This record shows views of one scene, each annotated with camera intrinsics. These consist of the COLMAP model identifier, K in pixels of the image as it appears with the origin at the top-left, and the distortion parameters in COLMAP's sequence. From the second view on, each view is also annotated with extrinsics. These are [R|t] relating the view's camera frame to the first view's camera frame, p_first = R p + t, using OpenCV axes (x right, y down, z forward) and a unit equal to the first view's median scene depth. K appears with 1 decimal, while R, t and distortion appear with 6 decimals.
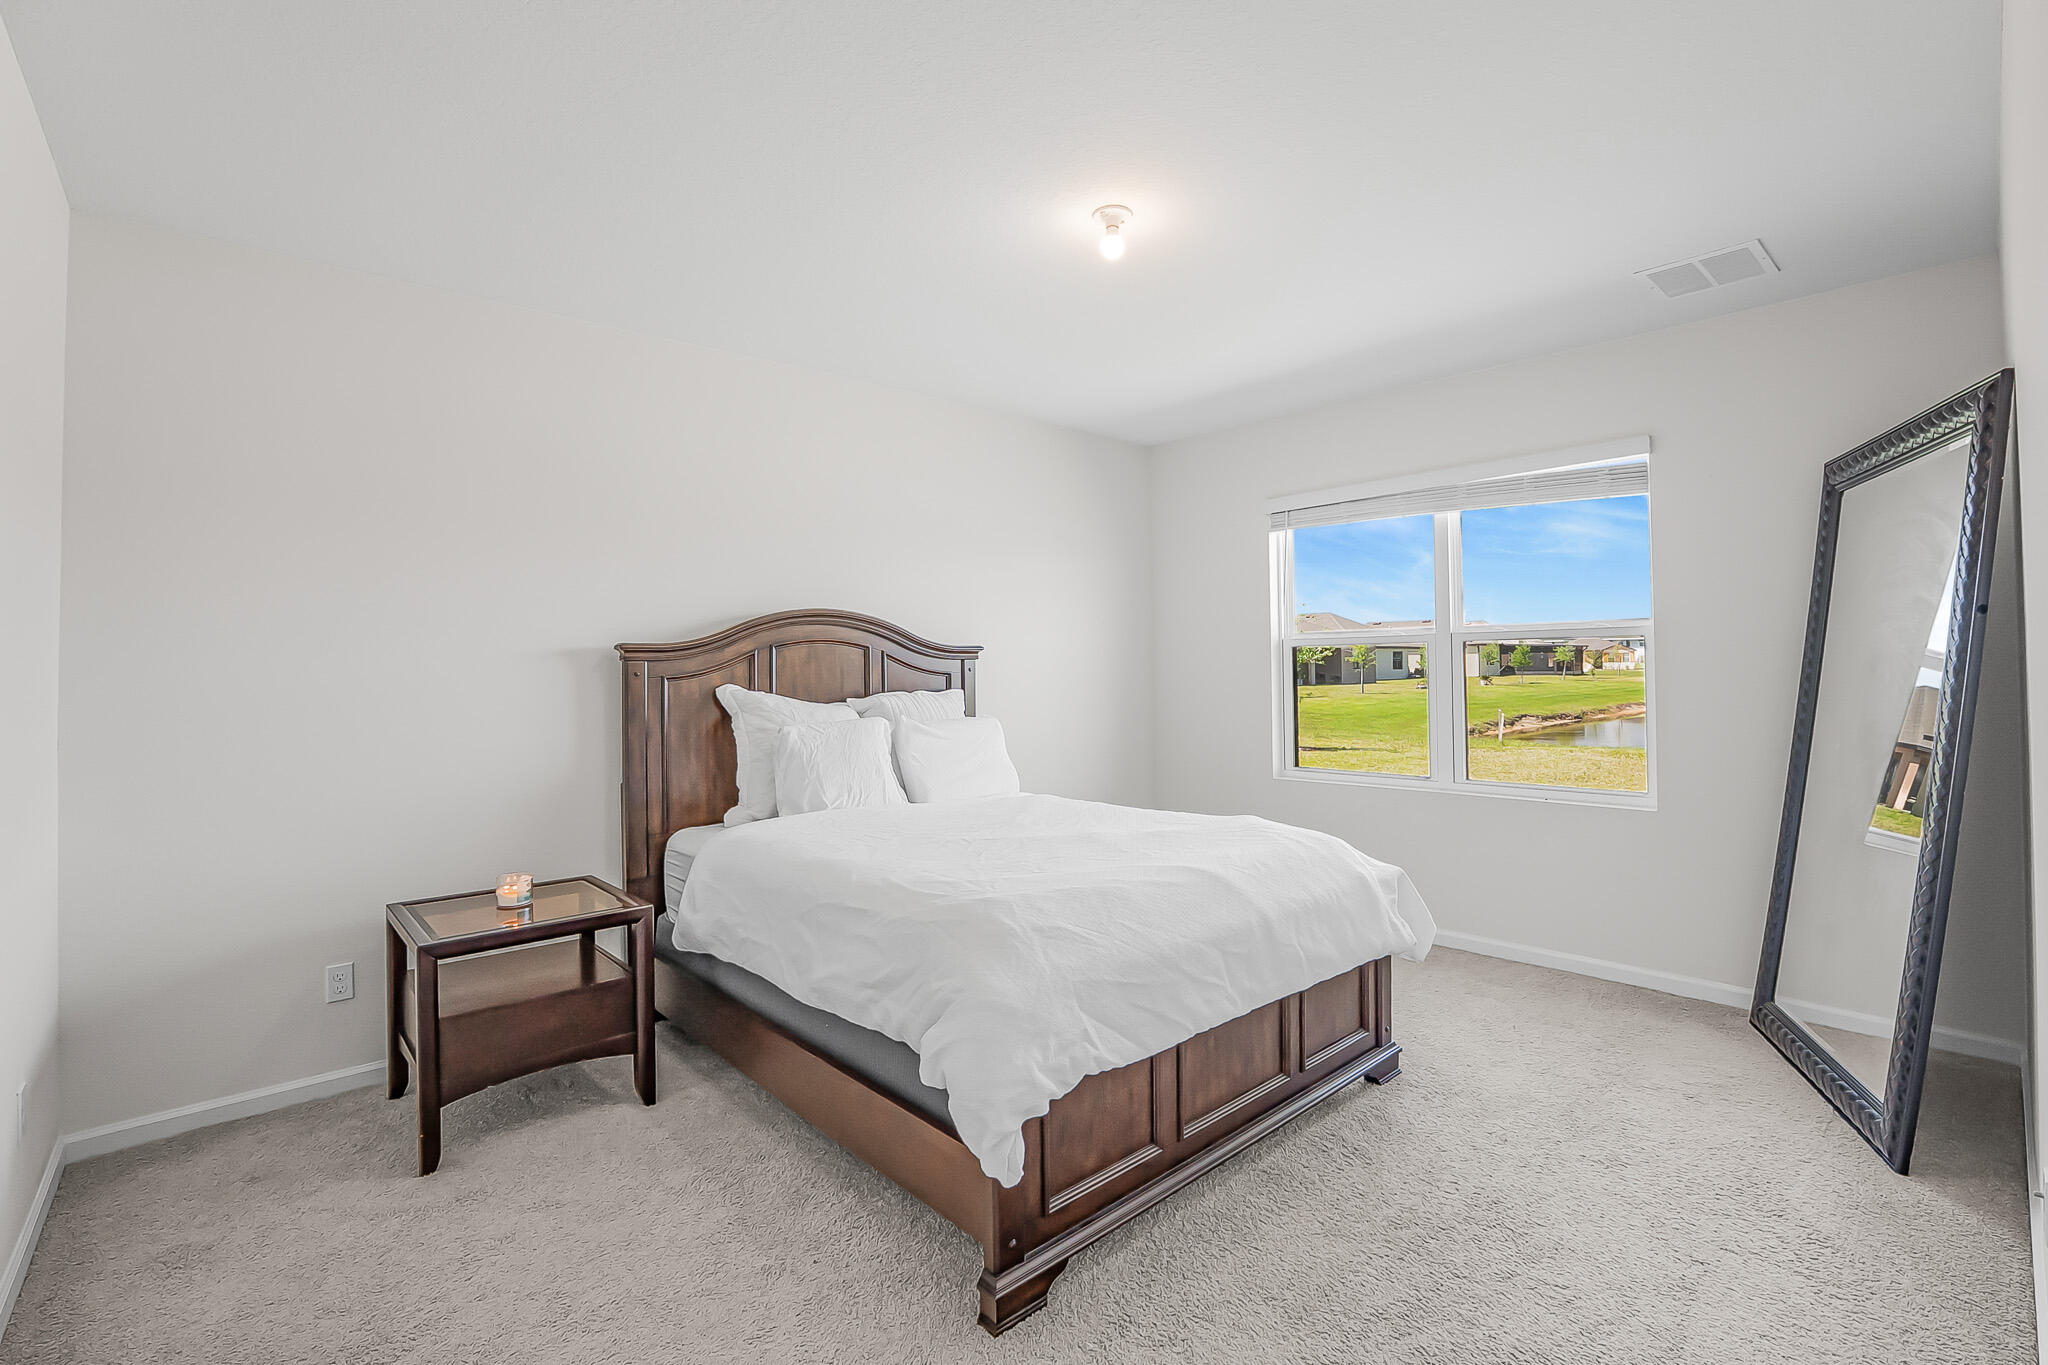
lens RADIAL K [[894.3, 0, 1028.0], [0, 894.3, 649.7], [0, 0, 1]] dist [-0.026680, 0.000452]
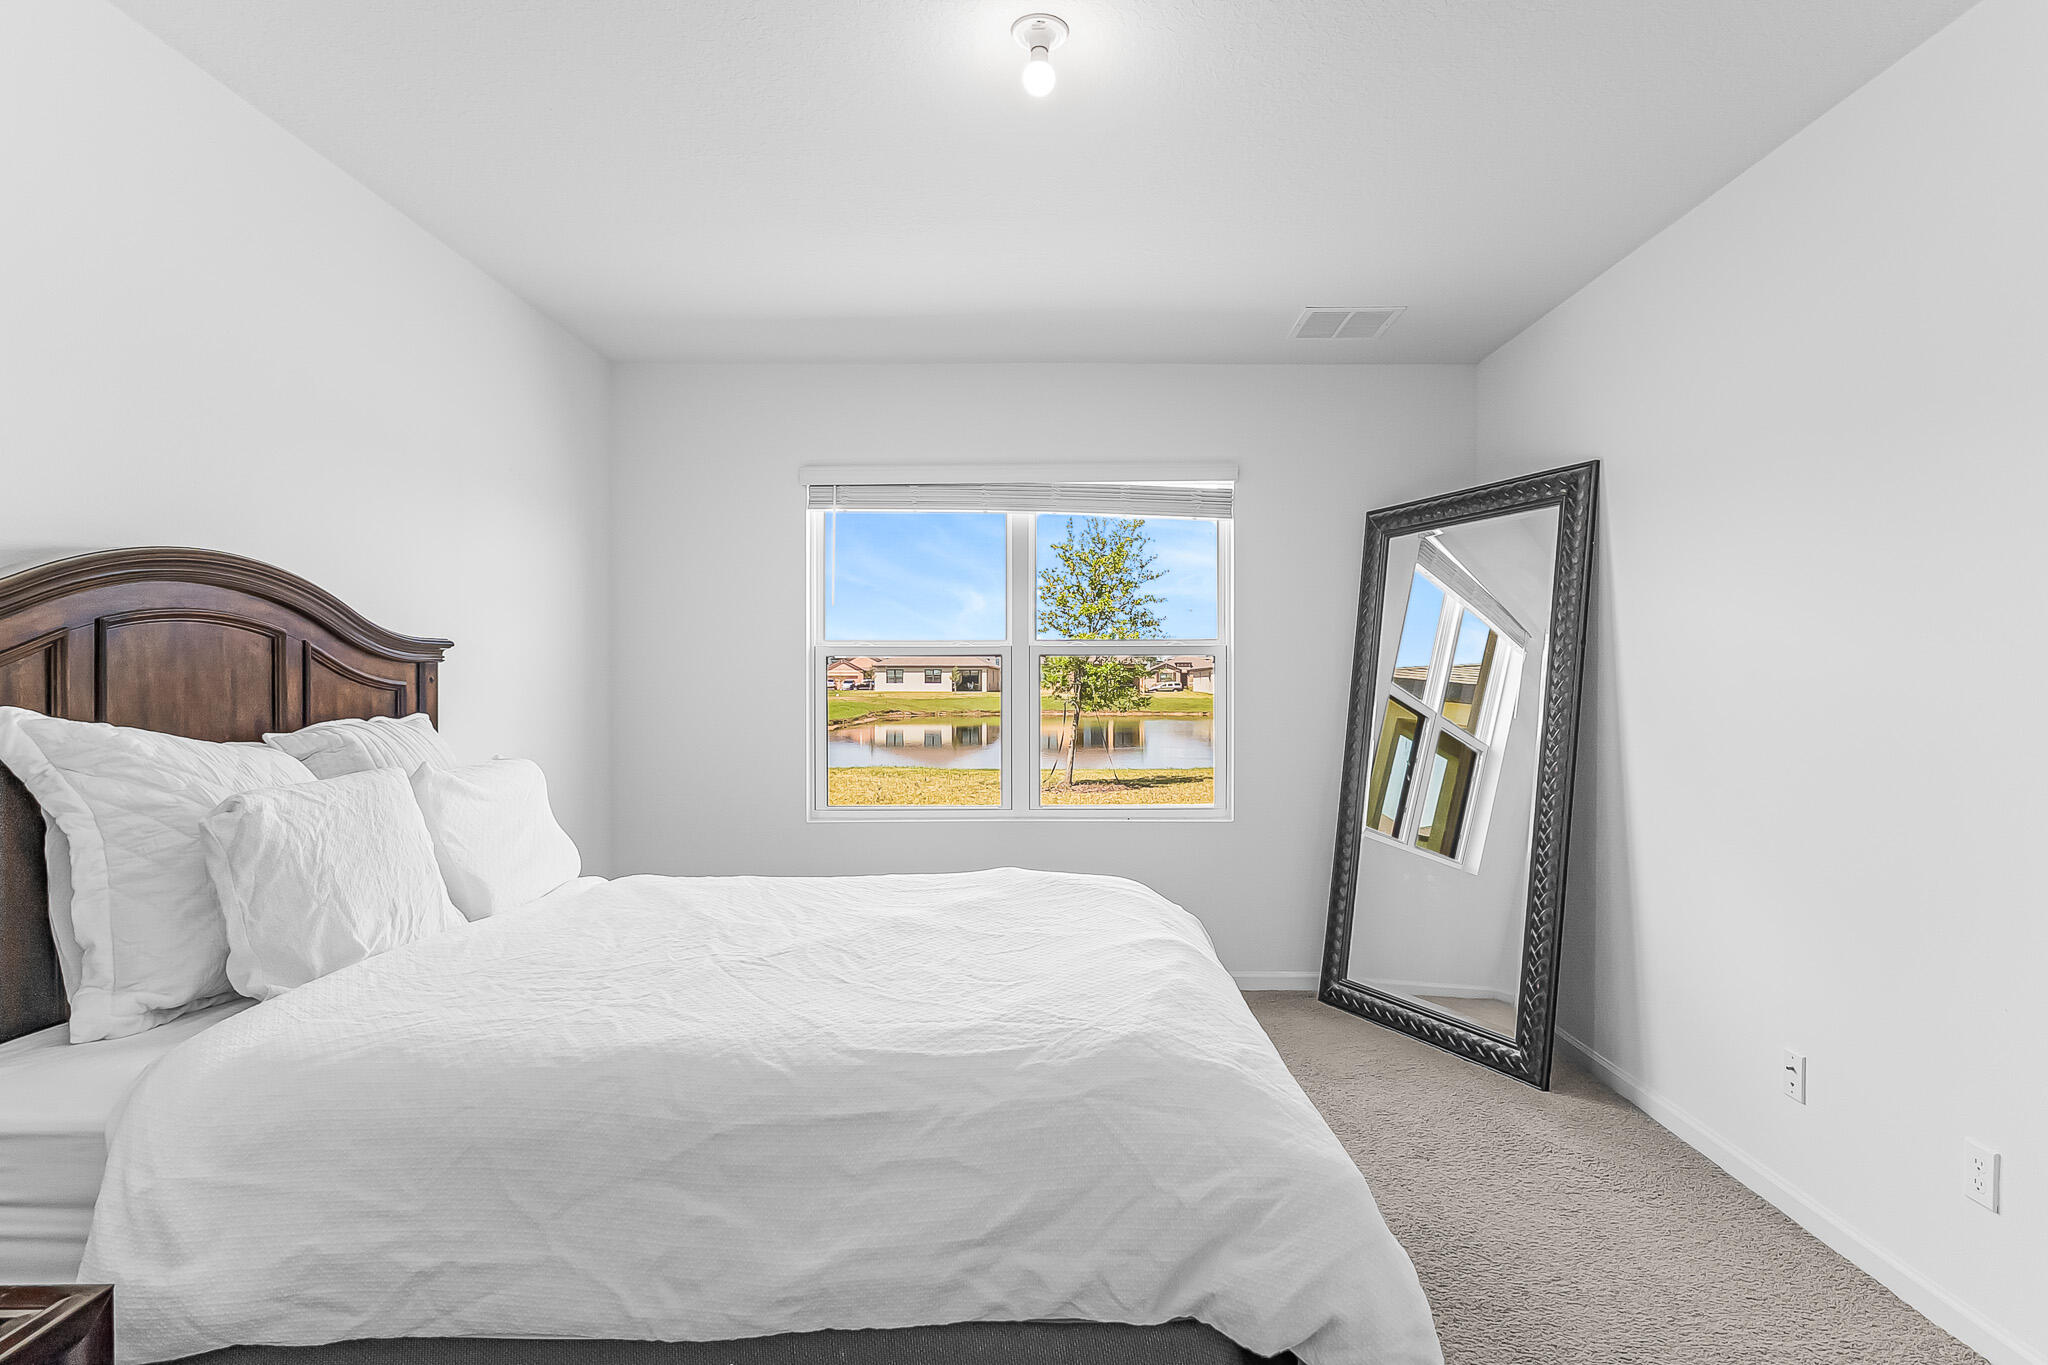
lens RADIAL K [[1054.2, 0, 1024.0], [0, 1054.2, 682.5], [0, 0, 1]] dist [-0.001308, -0.000335]
pose [[0.682560, 0.010488, 0.730754, -0.377012], [-0.021775, 0.999745, 0.005990, 0.014425], [-0.730505, -0.020000, 0.682614, 0.317027]]
